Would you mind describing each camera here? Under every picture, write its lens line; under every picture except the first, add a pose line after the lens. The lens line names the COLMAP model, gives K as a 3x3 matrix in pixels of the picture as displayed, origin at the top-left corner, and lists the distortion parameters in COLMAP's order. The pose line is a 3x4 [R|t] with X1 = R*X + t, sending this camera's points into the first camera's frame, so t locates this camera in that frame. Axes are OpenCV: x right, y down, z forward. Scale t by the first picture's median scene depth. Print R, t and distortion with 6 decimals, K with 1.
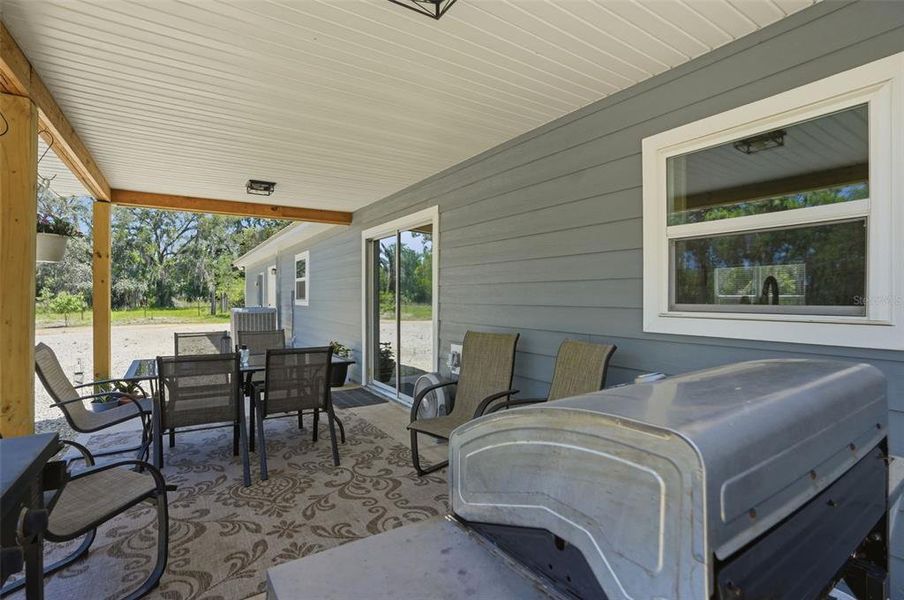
lens RADIAL K [[423.8, 0, 451.6], [0, 423.8, 298.2], [0, 0, 1]] dist [-0.076588, 0.030035]
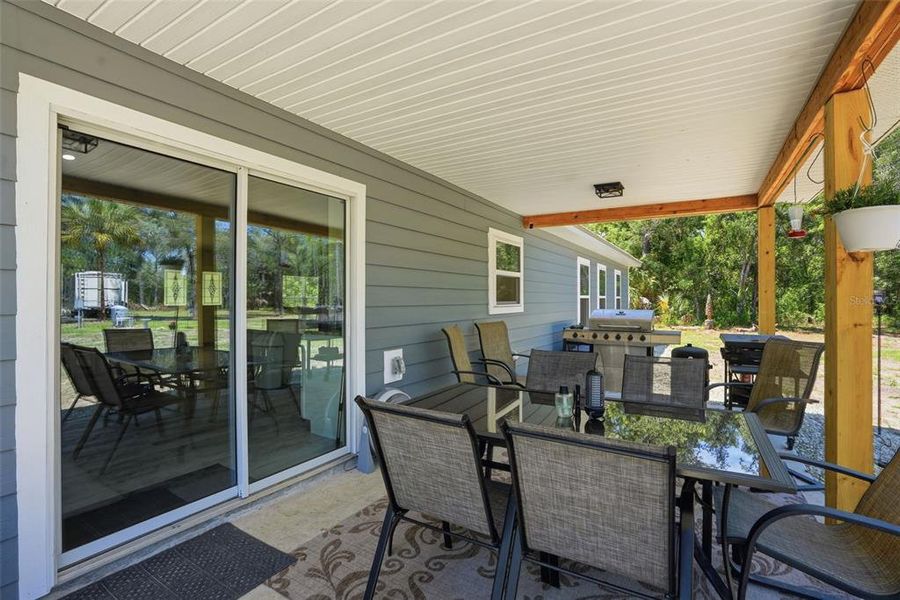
lens RADIAL K [[422.0, 0, 449.6], [0, 422.0, 298.2], [0, 0, 1]] dist [-0.076588, 0.030035]
pose [[-0.422380, 0.003538, 0.906412, -0.786152], [0.009491, 0.999955, 0.000520, -0.003823], [-0.906369, 0.008822, -0.422395, 1.129192]]
